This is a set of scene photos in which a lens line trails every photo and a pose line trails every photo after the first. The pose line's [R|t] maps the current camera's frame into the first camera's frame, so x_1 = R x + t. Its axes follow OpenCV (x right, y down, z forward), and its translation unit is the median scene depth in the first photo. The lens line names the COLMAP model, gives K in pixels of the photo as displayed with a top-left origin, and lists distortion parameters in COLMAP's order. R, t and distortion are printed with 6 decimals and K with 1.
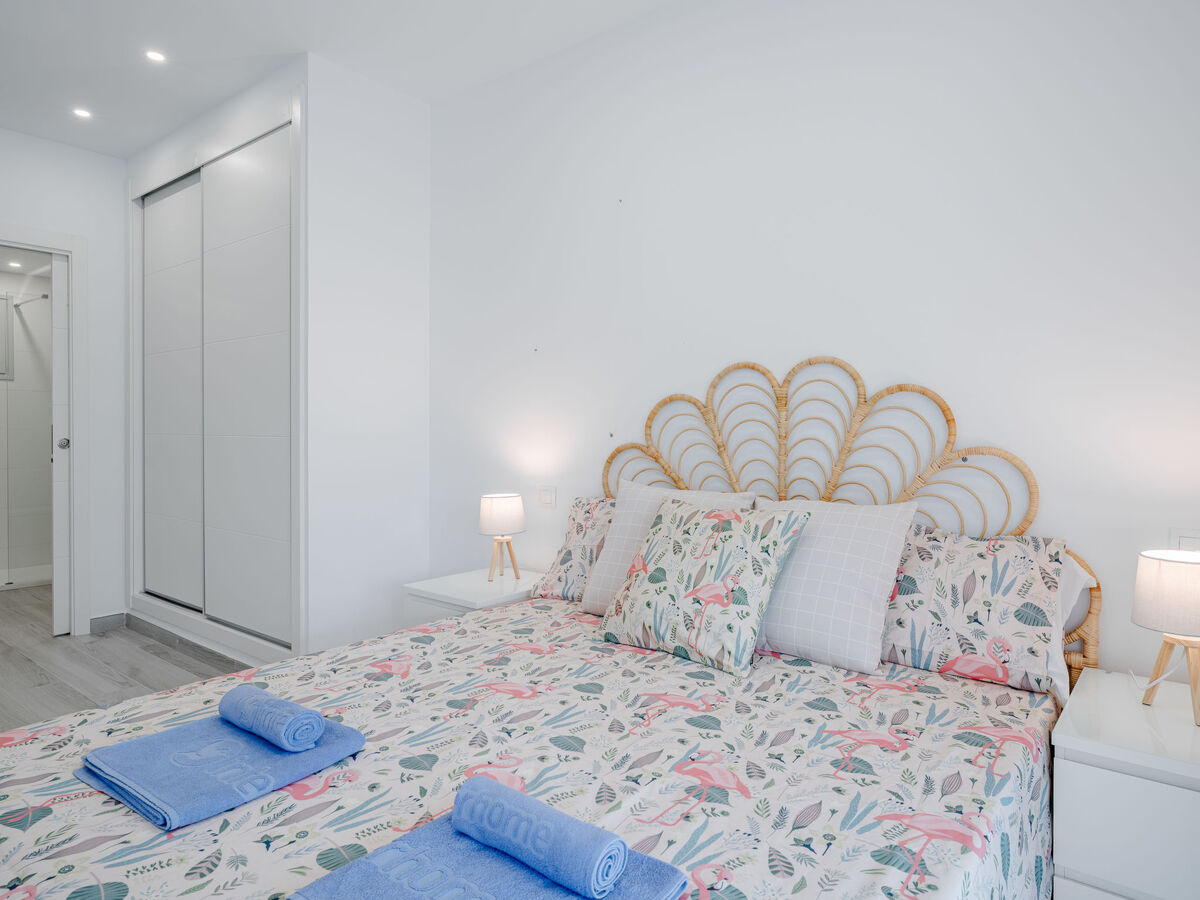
lens RADIAL K [[734.0, 0, 596.0], [0, 734.0, 450.9], [0, 0, 1]] dist [-0.013885, 0.010071]
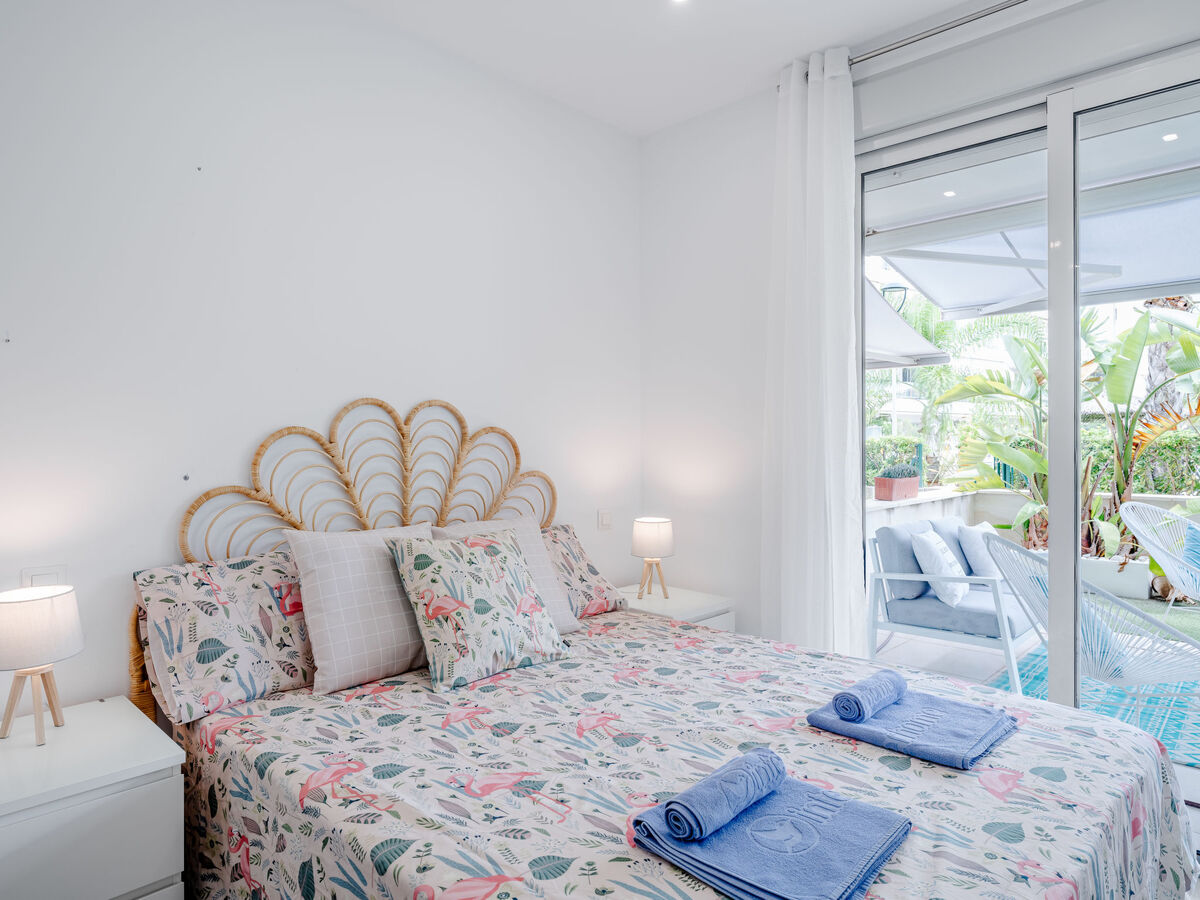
lens RADIAL K [[734.0, 0, 595.3], [0, 734.0, 447.0], [0, 0, 1]] dist [-0.013885, 0.010071]
pose [[0.082512, -0.008289, 0.996556, -0.887094], [0.031804, 0.999478, 0.005680, -0.056477], [-0.996082, 0.031226, 0.082733, 0.688120]]
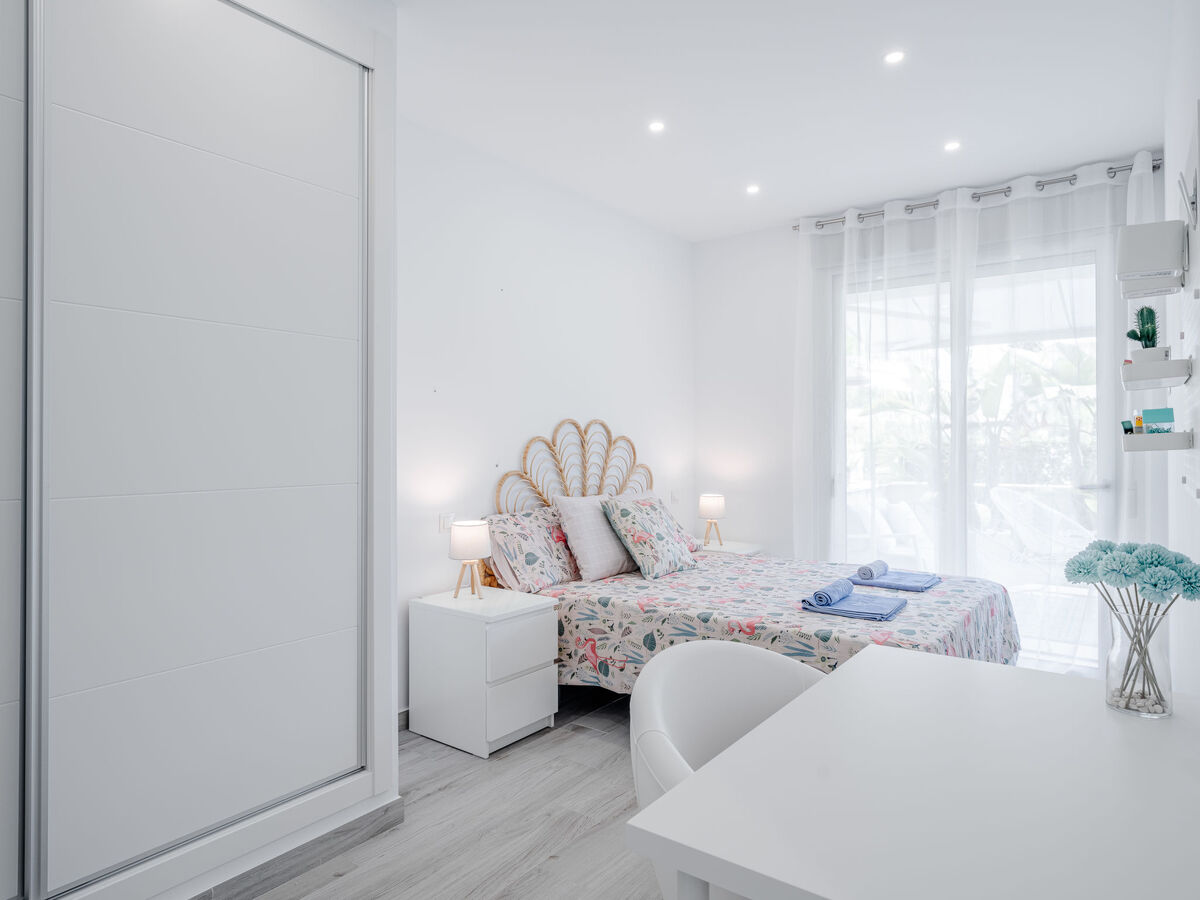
lens RADIAL K [[734.0, 0, 601.4], [0, 734.0, 444.3], [0, 0, 1]] dist [-0.013885, 0.010071]
pose [[-0.048102, 0.000103, 0.998842, -1.679144], [0.031025, 0.999518, 0.001391, -0.071418], [-0.998360, 0.031056, -0.048082, 1.145381]]
